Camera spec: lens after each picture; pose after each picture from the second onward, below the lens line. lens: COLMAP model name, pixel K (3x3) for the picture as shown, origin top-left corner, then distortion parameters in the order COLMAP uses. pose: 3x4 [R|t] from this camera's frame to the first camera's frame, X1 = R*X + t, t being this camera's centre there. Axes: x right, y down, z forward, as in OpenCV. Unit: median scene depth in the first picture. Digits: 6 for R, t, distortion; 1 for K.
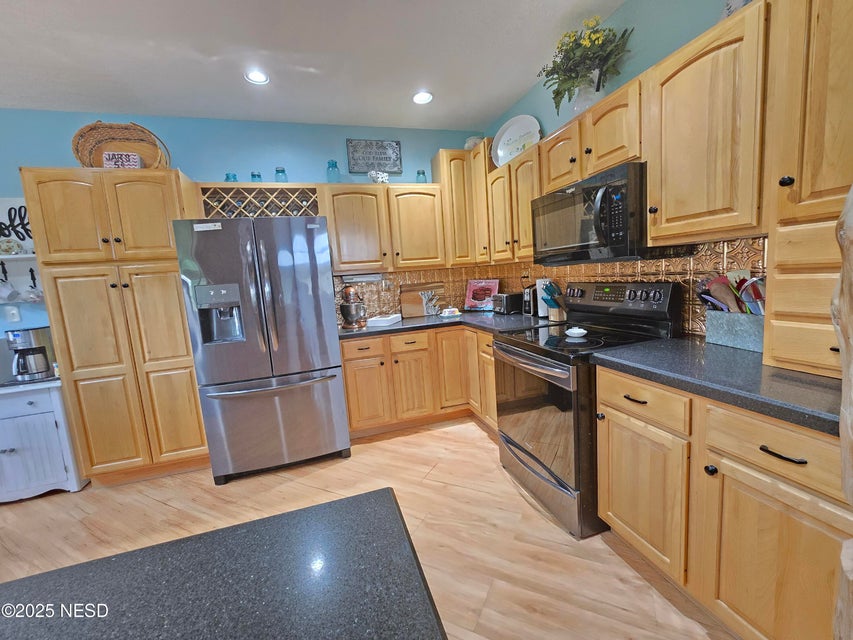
lens RADIAL K [[351.0, 0, 426.4], [0, 351.0, 317.6], [0, 0, 1]] dist [0.002883, 0.000242]
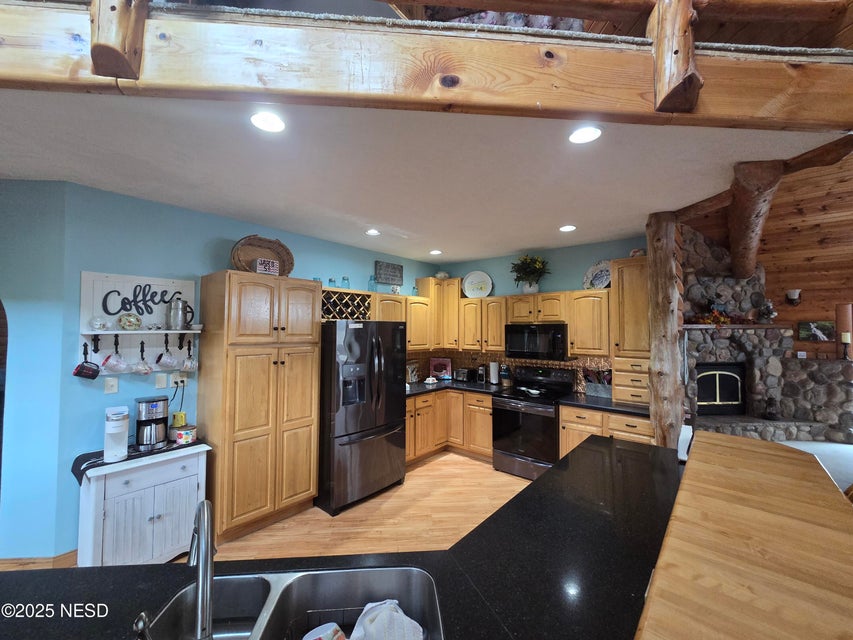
lens RADIAL K [[351.0, 0, 427.0], [0, 351.0, 319.4], [0, 0, 1]] dist [0.002883, 0.000242]
pose [[0.839832, 0.089941, 0.535344, -0.999320], [-0.000227, 0.986237, -0.165338, -0.030384], [-0.542846, 0.138735, 0.828294, -0.354704]]
